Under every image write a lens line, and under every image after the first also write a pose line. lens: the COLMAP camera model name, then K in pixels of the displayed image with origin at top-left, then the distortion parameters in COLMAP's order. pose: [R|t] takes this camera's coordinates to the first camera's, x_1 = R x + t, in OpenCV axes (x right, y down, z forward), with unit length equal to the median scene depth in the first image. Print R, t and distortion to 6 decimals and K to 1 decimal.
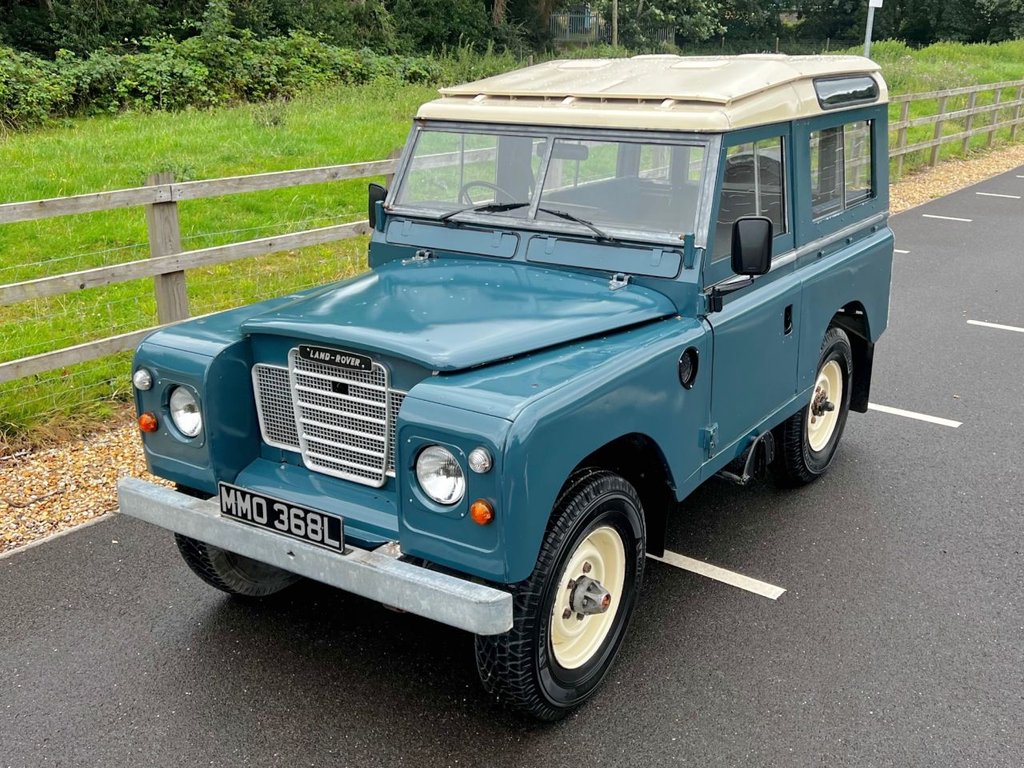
lens RADIAL K [[1113.4, 0, 578.7], [0, 1113.4, 333.4], [0, 0, 1]] dist [0.046212, 0.000000]
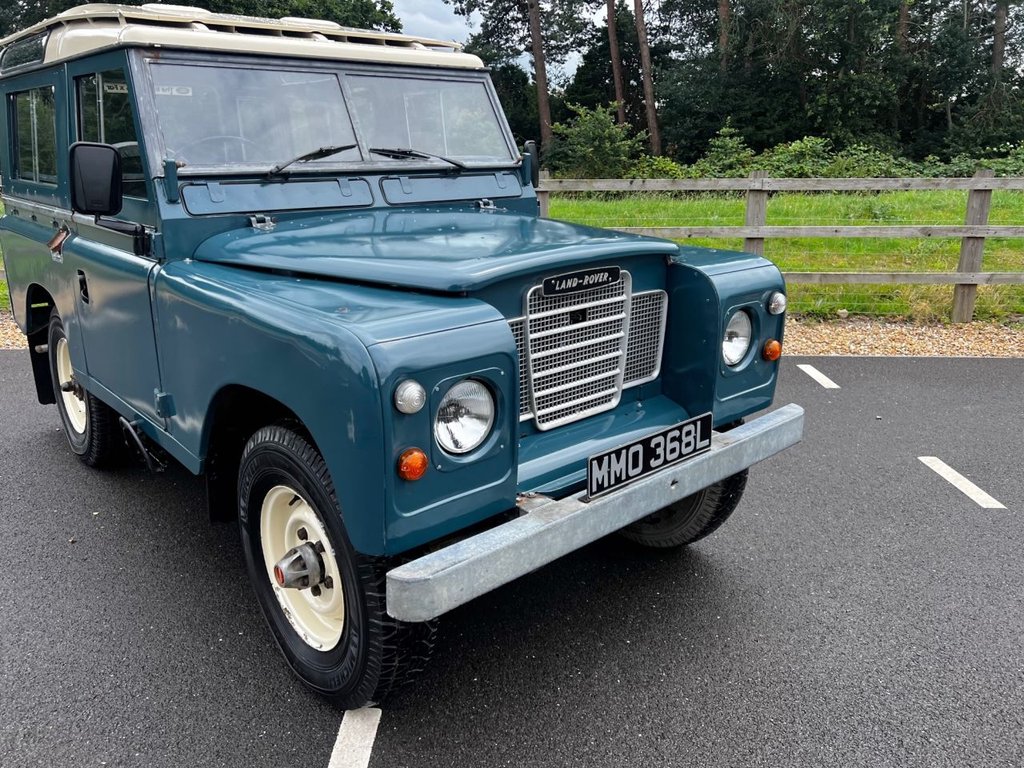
lens RADIAL K [[792.1, 0, 512.0], [0, 792.1, 370.5], [0, 0, 1]] dist [0.097912, -0.083304]
pose [[0.277654, -0.268170, 0.922493, -0.829725], [0.250631, 0.947215, 0.199921, -0.050056], [-0.927411, 0.175697, 0.330210, 0.852780]]
